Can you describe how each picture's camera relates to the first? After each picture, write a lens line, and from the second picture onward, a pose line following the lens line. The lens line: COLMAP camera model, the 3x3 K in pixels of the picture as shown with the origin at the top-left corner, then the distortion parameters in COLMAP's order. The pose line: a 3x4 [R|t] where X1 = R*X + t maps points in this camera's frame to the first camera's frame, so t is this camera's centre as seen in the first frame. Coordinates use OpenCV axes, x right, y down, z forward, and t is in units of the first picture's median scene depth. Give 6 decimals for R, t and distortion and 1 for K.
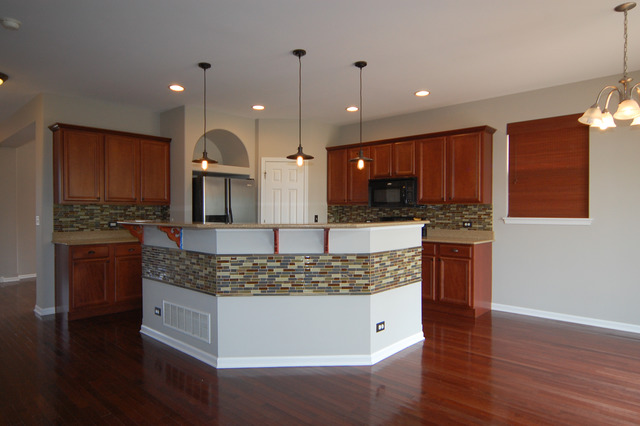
lens RADIAL K [[397.3, 0, 320.0], [0, 397.3, 213.0], [0, 0, 1]] dist [-0.003382, -0.003046]
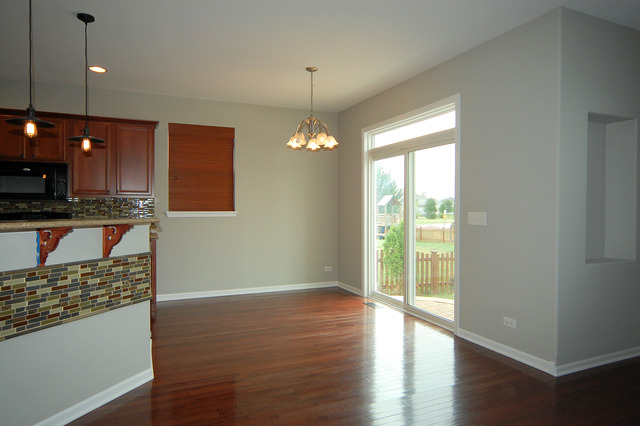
lens RADIAL K [[397.3, 0, 320.0], [0, 397.3, 213.0], [0, 0, 1]] dist [-0.003382, -0.003046]
pose [[0.415524, -0.012040, 0.909502, -0.510324], [0.003365, 0.999926, 0.011700, 0.007273], [-0.909576, -0.001802, 0.415534, 0.300802]]
